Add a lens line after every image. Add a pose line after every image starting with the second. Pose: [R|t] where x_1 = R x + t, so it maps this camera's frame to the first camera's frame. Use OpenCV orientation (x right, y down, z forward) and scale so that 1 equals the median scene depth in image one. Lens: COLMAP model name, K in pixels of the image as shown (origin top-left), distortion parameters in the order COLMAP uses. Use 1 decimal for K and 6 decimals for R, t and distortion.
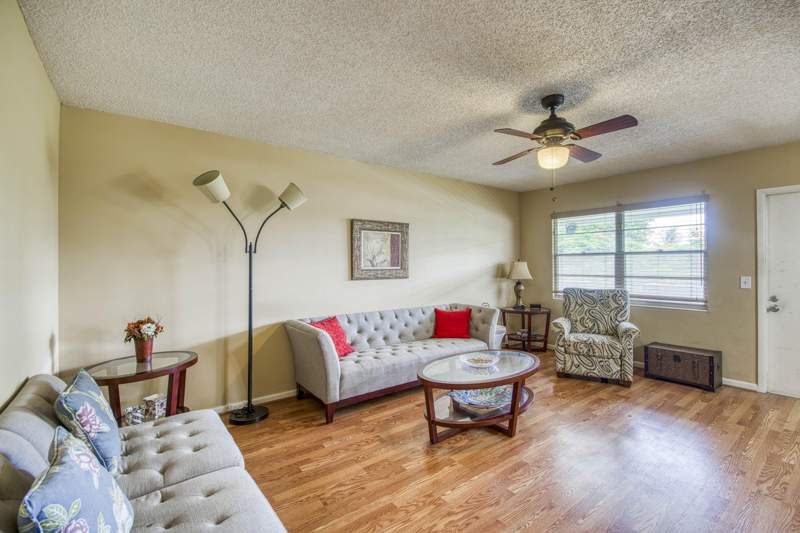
lens RADIAL K [[357.7, 0, 401.7], [0, 357.7, 266.2], [0, 0, 1]] dist [-0.001678, 0.000019]
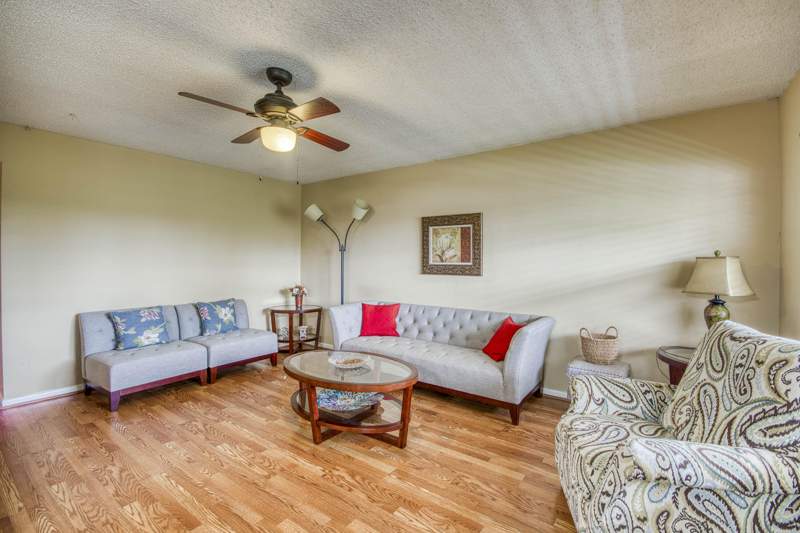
lens RADIAL K [[357.7, 0, 401.9], [0, 357.7, 260.0], [0, 0, 1]] dist [-0.001678, 0.000019]
pose [[0.277349, 0.011524, -0.960700, 0.833711], [-0.004963, 0.999932, 0.010562, -0.013327], [0.960756, 0.001839, 0.277388, 0.599342]]
